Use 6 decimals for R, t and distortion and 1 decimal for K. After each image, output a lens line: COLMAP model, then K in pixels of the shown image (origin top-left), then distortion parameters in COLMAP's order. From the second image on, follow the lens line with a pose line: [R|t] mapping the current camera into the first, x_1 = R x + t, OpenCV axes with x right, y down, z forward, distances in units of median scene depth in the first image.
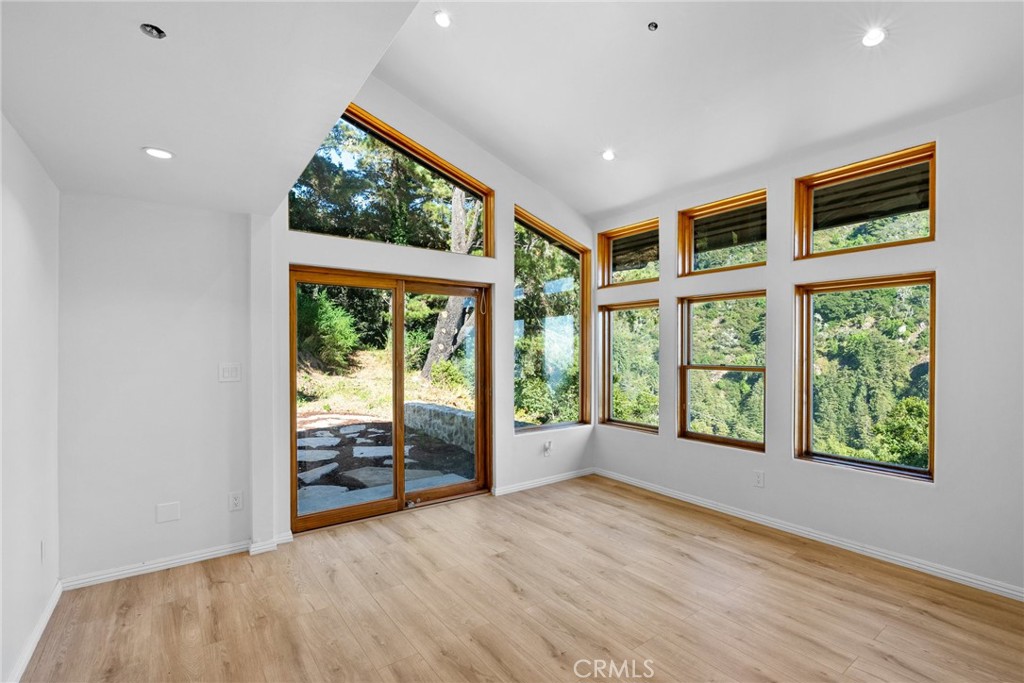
lens RADIAL K [[471.0, 0, 514.6], [0, 471.0, 353.4], [0, 0, 1]] dist [-0.000648, -0.000022]
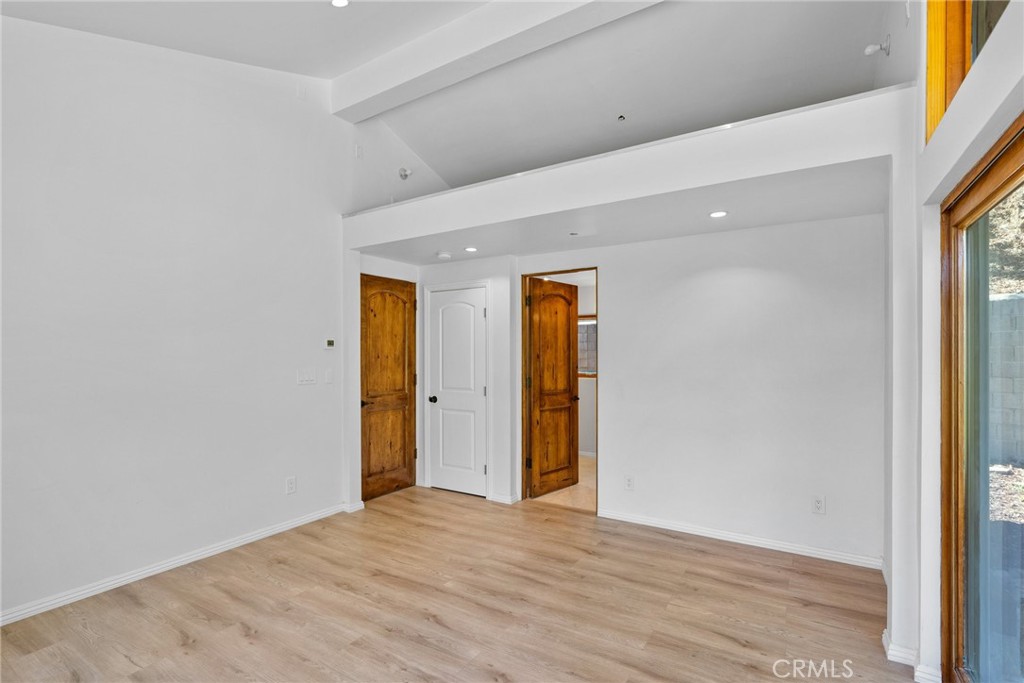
lens RADIAL K [[471.0, 0, 514.6], [0, 471.0, 353.4], [0, 0, 1]] dist [-0.000648, -0.000022]
pose [[-0.927385, 0.002196, -0.374103, 0.299219], [0.000072, 0.999984, 0.005692, -0.018315], [0.374109, 0.005252, -0.927370, 1.915582]]
